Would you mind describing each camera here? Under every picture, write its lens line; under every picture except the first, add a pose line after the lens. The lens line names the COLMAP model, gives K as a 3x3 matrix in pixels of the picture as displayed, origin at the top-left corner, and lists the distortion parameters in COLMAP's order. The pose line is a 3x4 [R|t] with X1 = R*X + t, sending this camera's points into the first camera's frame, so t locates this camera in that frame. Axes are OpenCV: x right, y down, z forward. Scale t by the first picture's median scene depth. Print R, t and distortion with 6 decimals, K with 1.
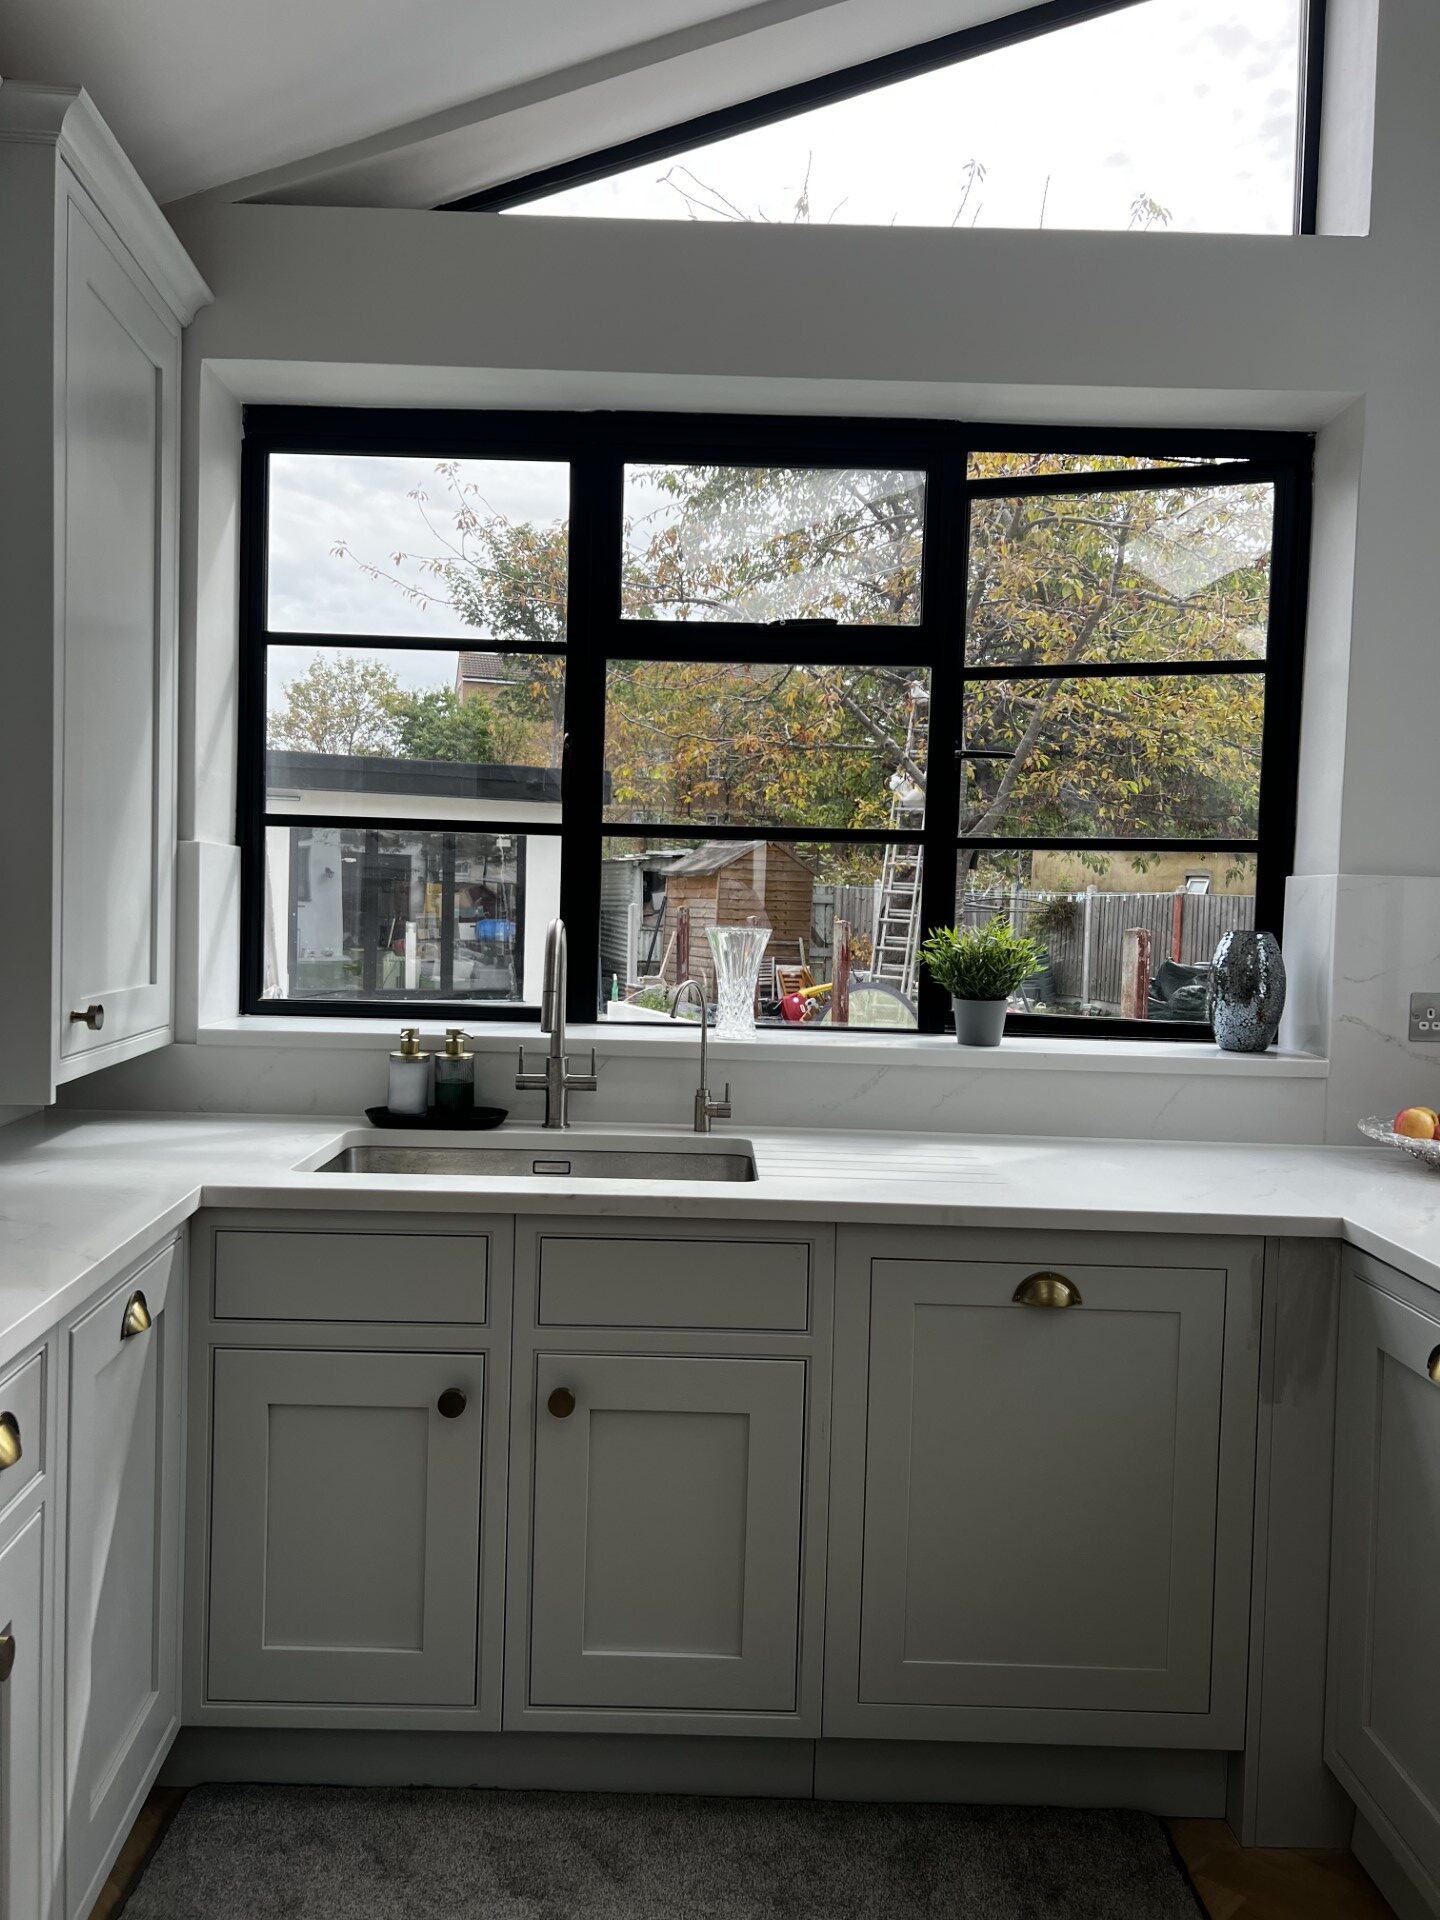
lens RADIAL K [[1445.2, 0, 720.0], [0, 1445.2, 960.0], [0, 0, 1]] dist [0.025018, -0.002410]
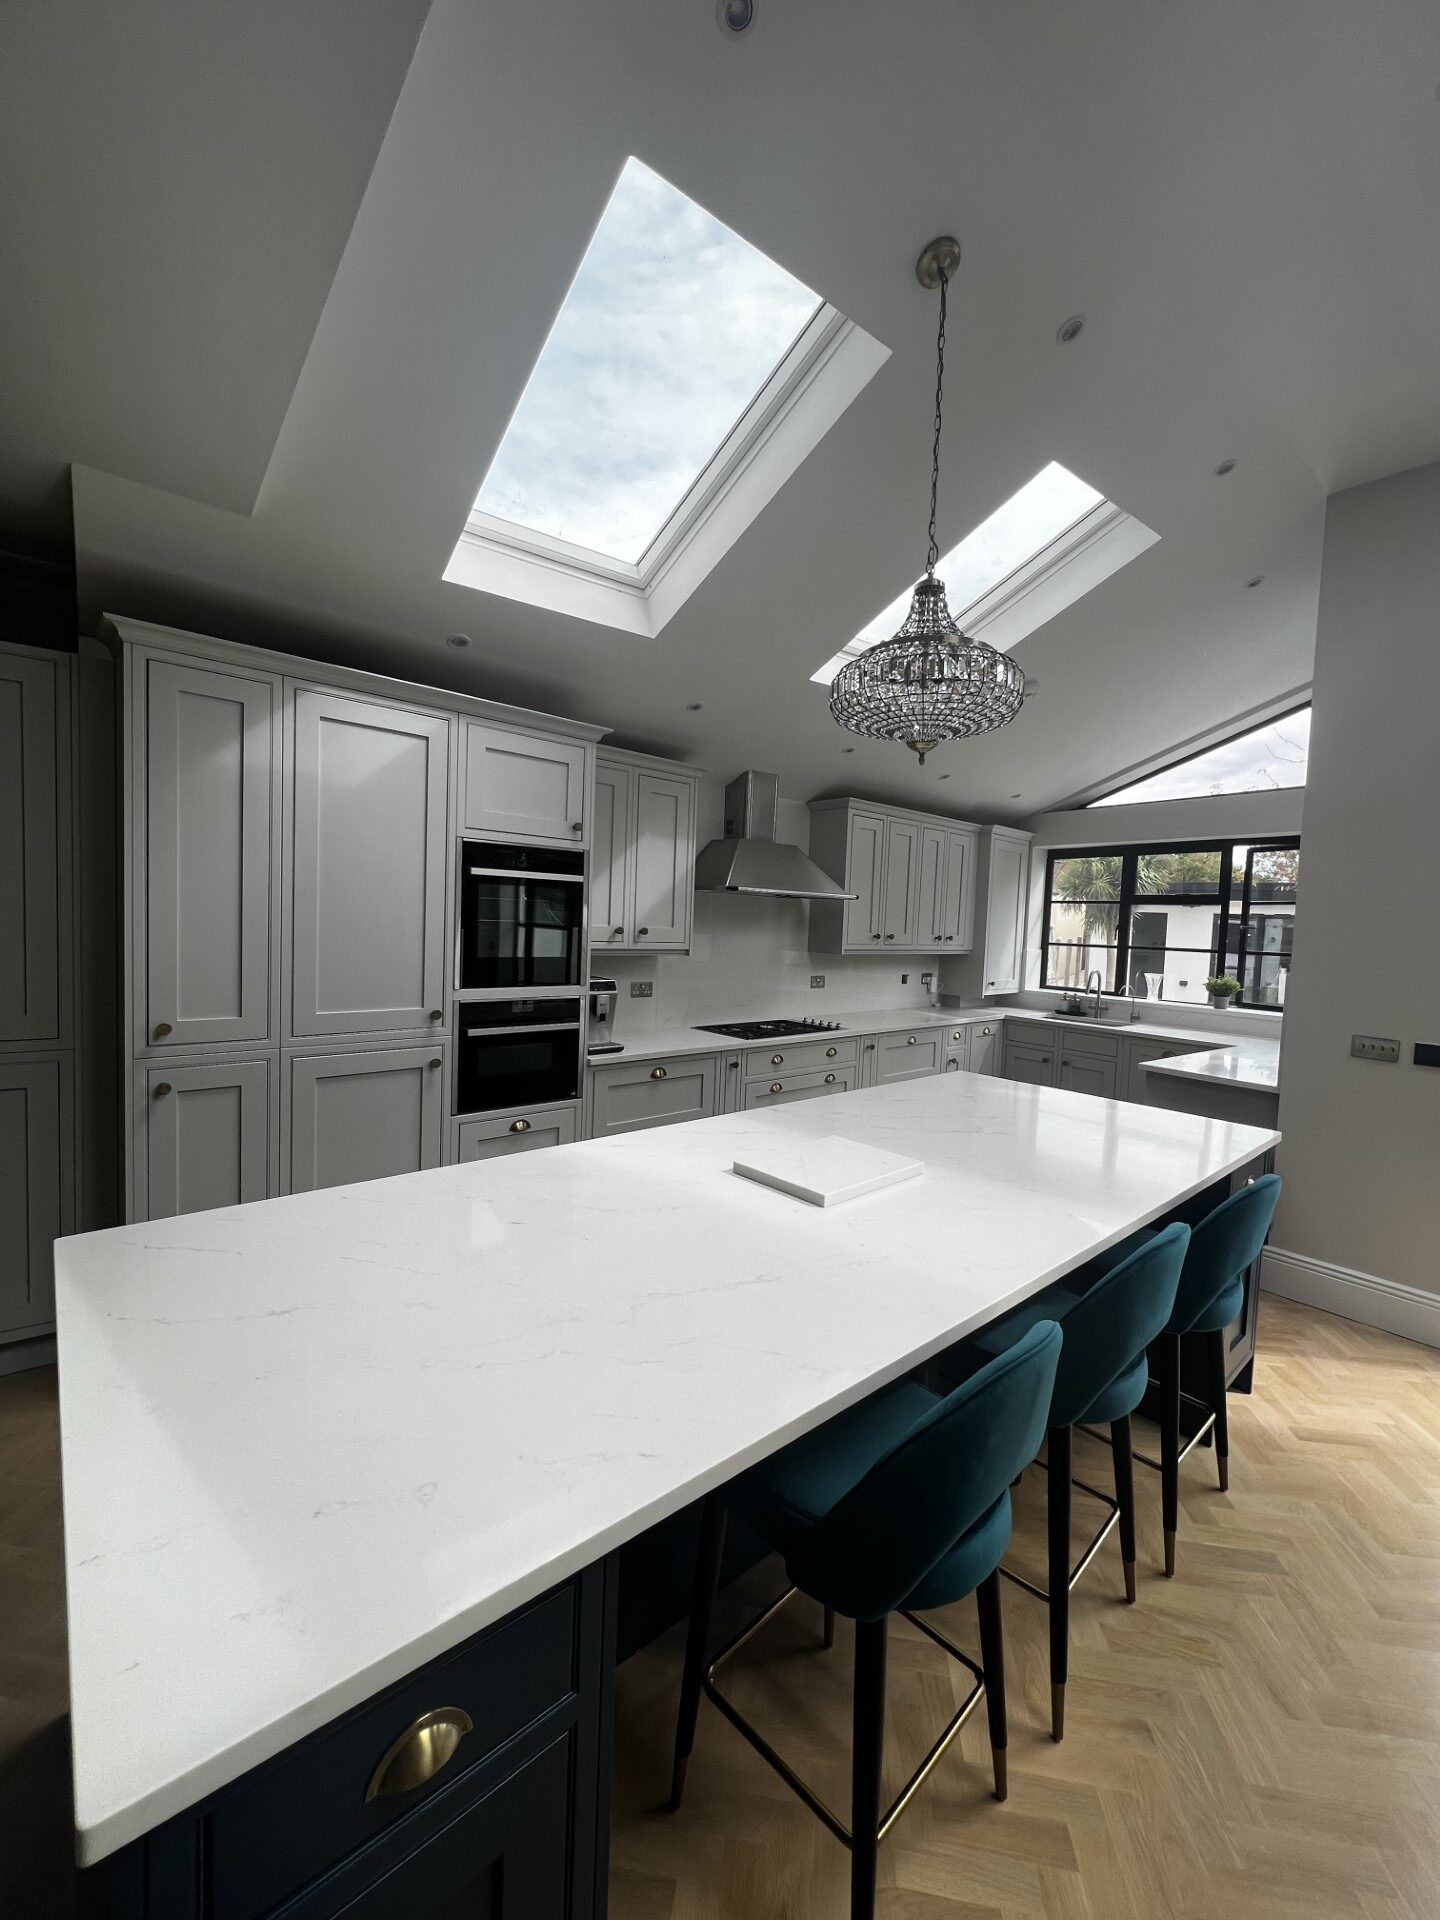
lens RADIAL K [[767.5, 0, 720.0], [0, 767.5, 960.0], [0, 0, 1]] dist [0.000293, 0.000006]
pose [[0.596580, 0.036308, -0.801732, 1.039858], [-0.054281, 0.998514, 0.004828, -0.006733], [0.800716, 0.040638, 0.597664, -1.270427]]
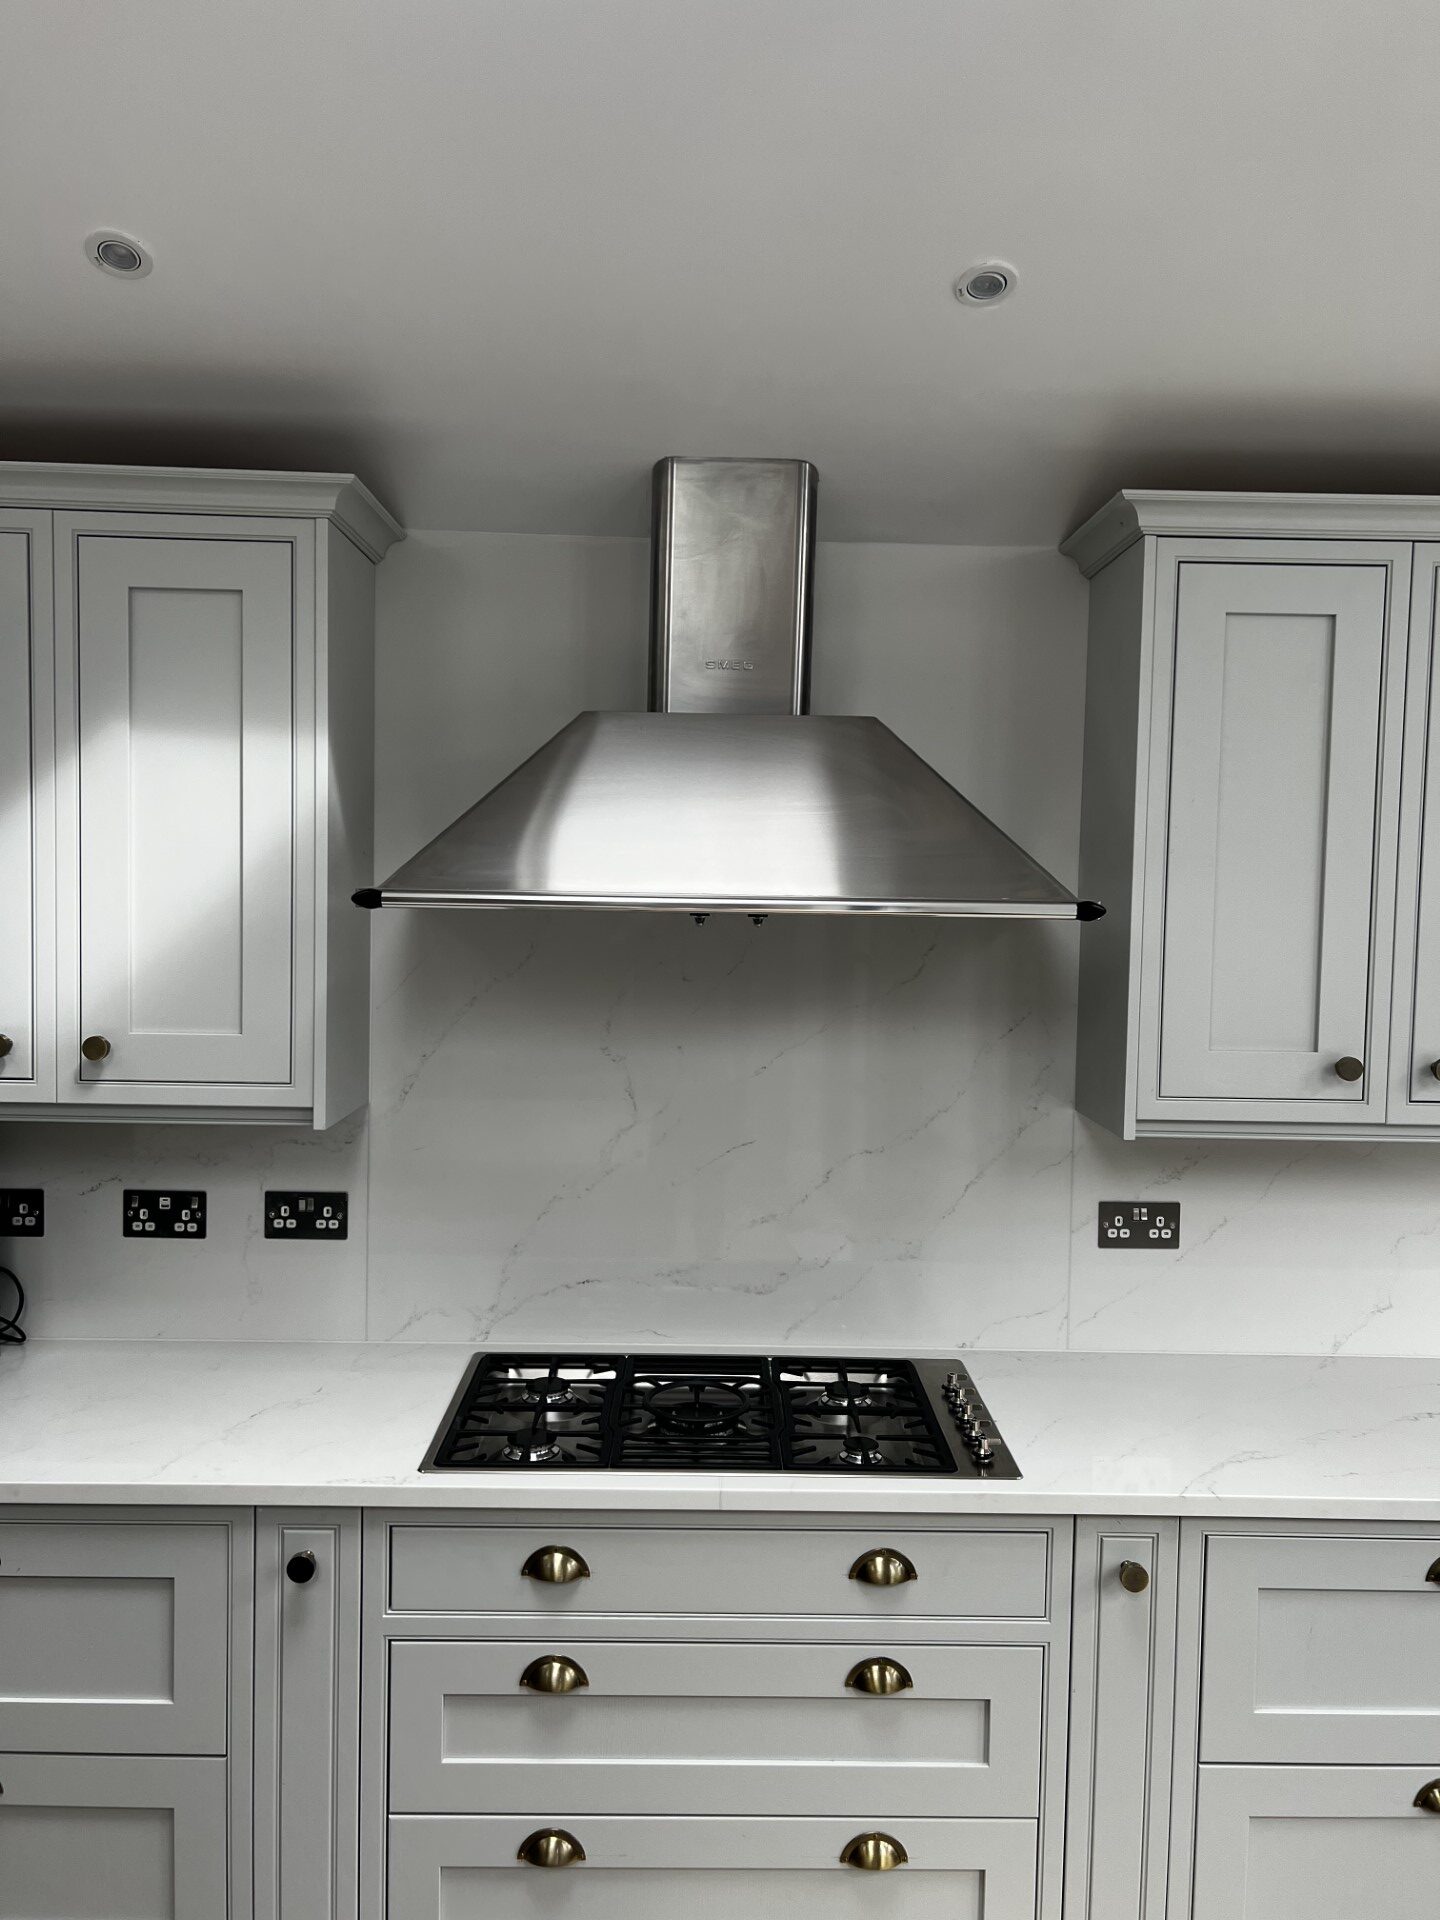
lens RADIAL K [[1459.9, 0, 720.0], [0, 1459.9, 960.0], [0, 0, 1]] dist [0.040743, -0.002729]
pose [[-0.068368, 0.030885, -0.997182, 0.588926], [-0.064286, 0.997307, 0.035297, -0.155237], [0.995587, 0.066518, -0.066198, -0.062339]]
